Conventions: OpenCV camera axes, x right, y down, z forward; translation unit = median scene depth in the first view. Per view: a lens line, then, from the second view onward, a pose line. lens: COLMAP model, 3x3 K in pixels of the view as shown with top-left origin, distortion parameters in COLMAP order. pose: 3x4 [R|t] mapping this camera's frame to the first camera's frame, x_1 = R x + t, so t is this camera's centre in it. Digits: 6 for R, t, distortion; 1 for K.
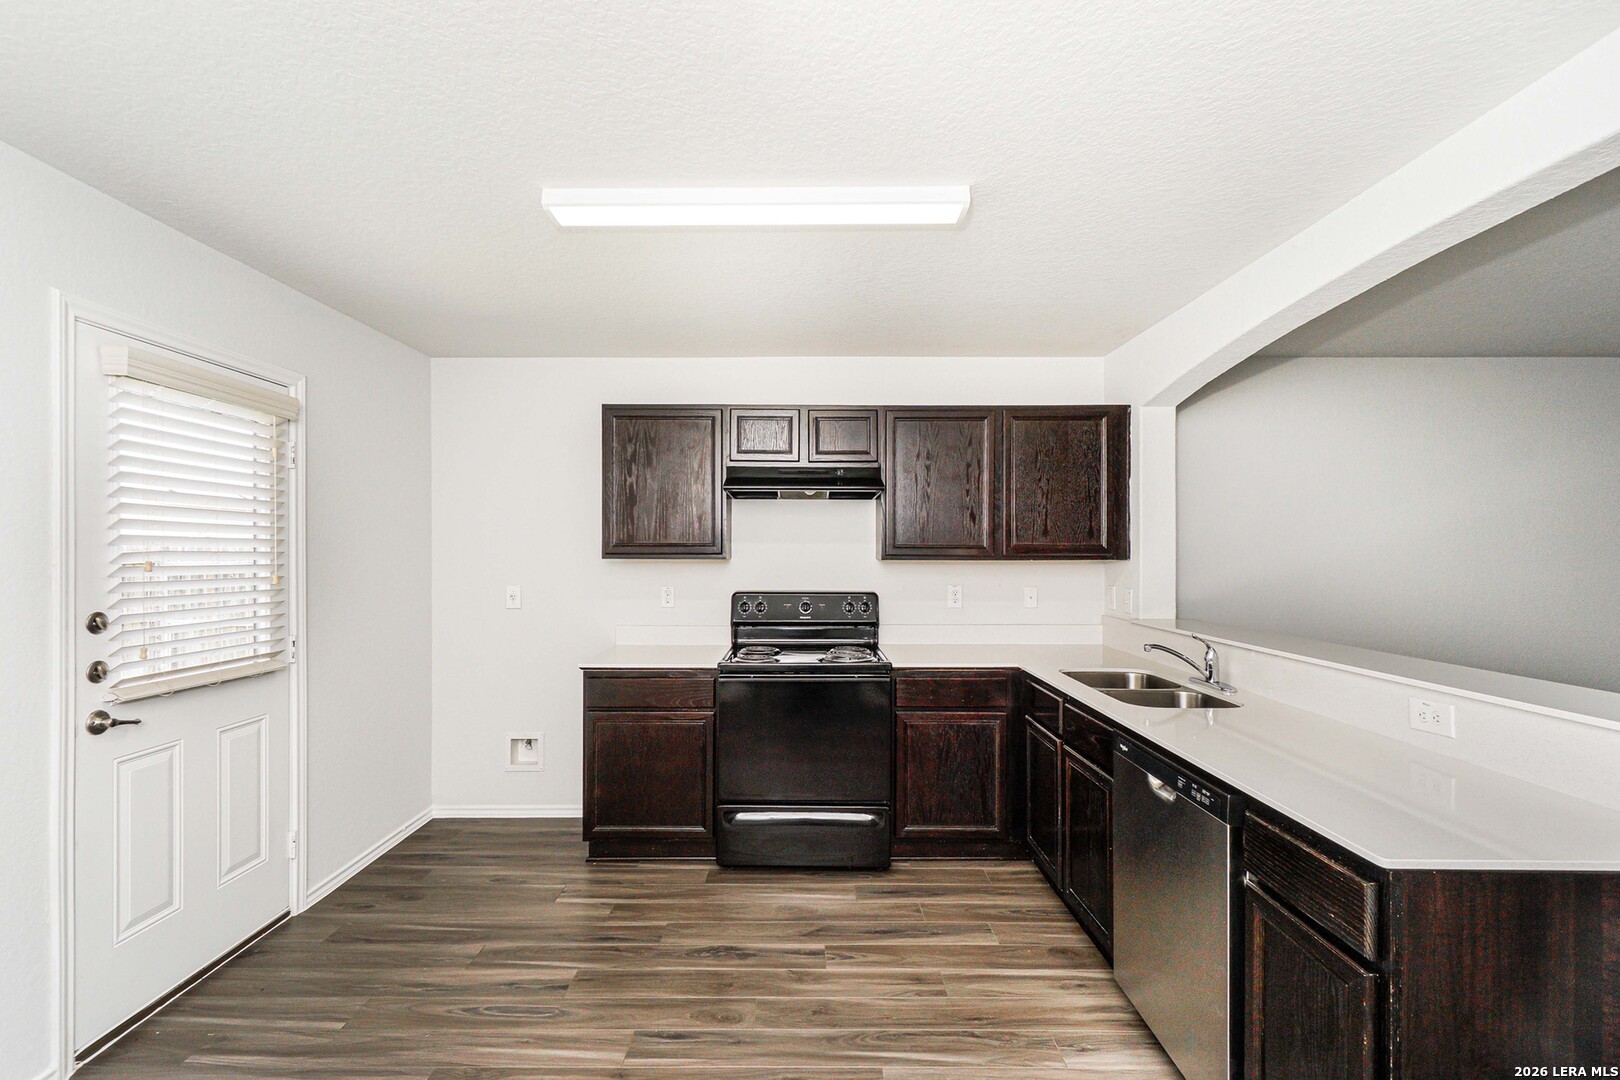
lens RADIAL K [[697.6, 0, 810.0], [0, 697.6, 540.0], [0, 0, 1]] dist [0.000856, 0.000215]
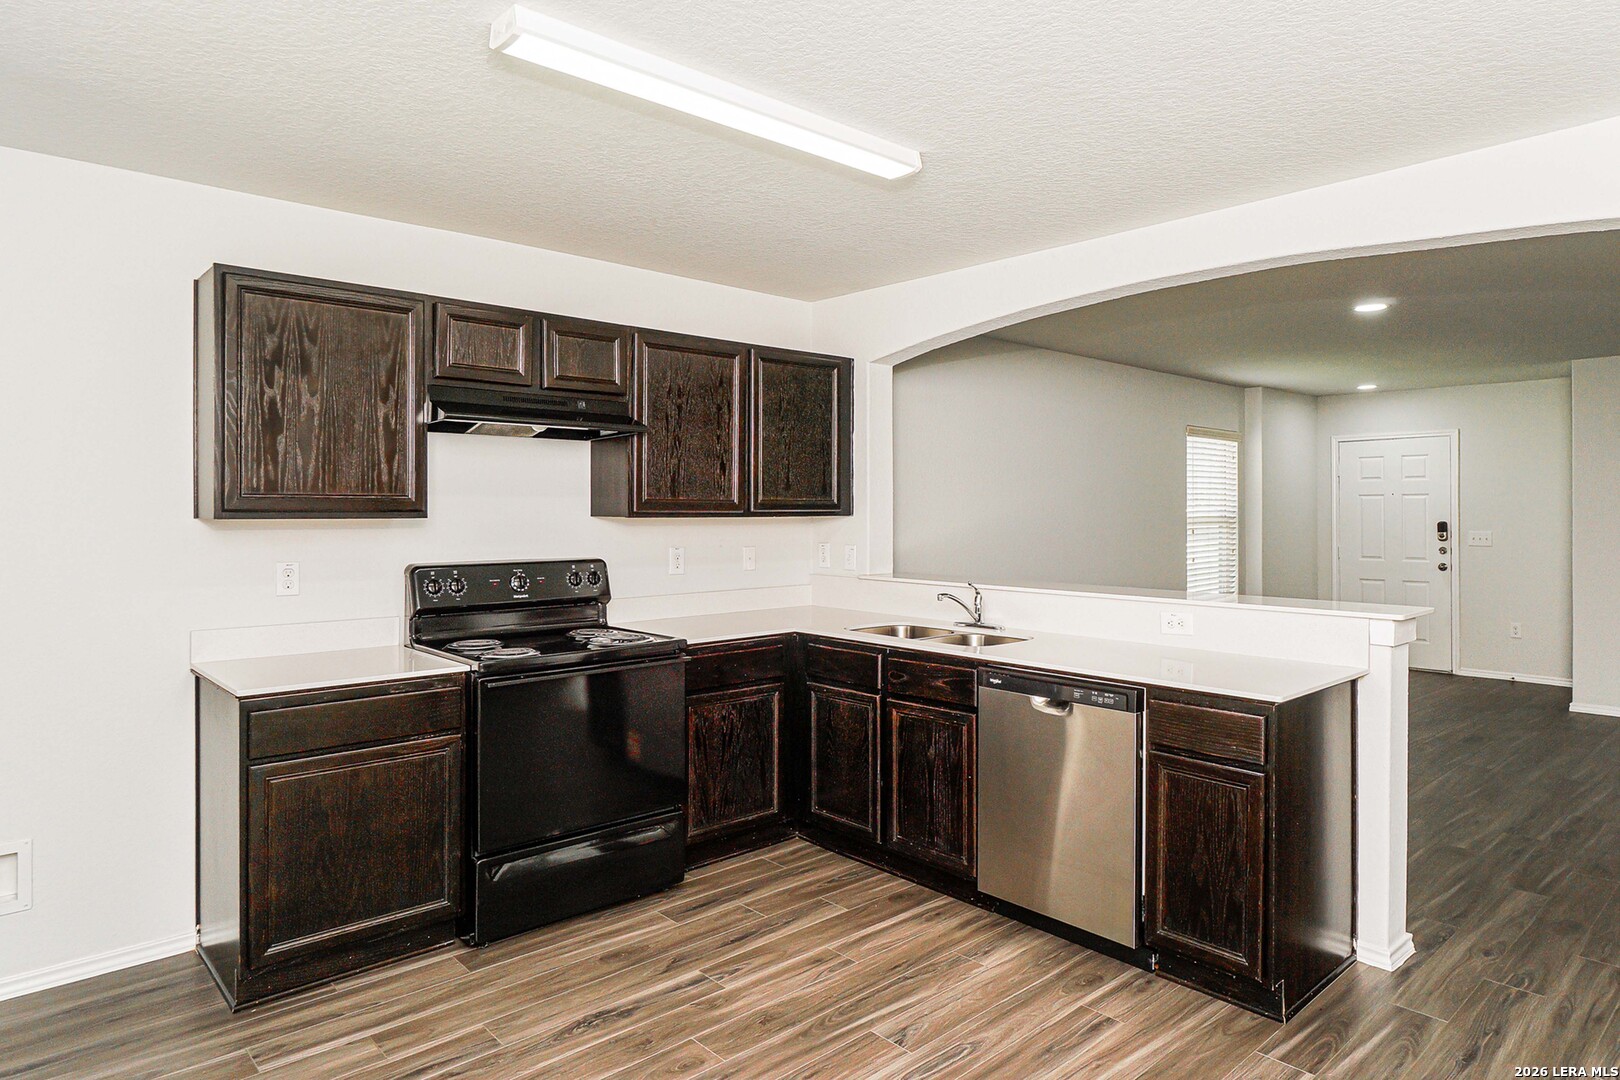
lens RADIAL K [[970.5, 0, 811.8], [0, 970.5, 494.9], [0, 0, 1]] dist [-0.009101, -0.002429]
pose [[0.730939, 0.008794, 0.682386, -0.558843], [-0.010562, 0.999943, -0.001574, 0.002029], [-0.682361, -0.006057, 0.730991, 0.039764]]
